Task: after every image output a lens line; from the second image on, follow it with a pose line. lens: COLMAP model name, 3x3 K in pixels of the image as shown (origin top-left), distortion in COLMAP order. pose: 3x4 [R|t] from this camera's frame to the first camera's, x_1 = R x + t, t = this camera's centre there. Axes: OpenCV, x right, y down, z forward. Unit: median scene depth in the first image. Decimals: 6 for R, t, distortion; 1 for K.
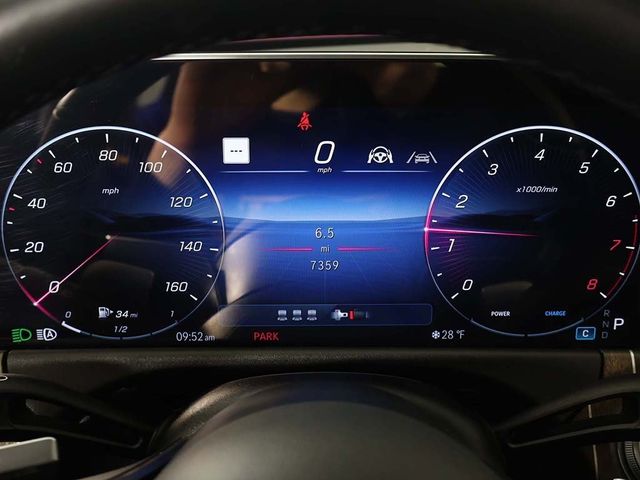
lens RADIAL K [[747.0, 0, 320.0], [0, 747.0, 240.0], [0, 0, 1]] dist [-0.011269, -0.020368]
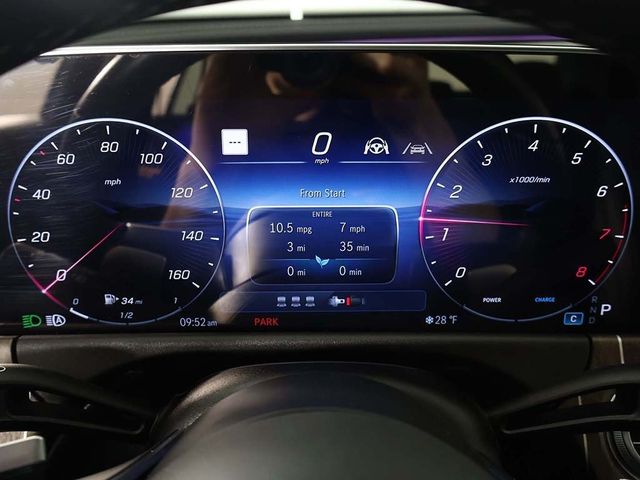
lens RADIAL K [[600.5, 0, 320.0], [0, 600.5, 240.0], [0, 0, 1]] dist [-0.025188, -0.007801]
pose [[0.999993, -0.001653, -0.003403, 0.006113], [0.001748, 0.999601, 0.028187, -0.008816], [0.003355, -0.028192, 0.999597, 0.175646]]
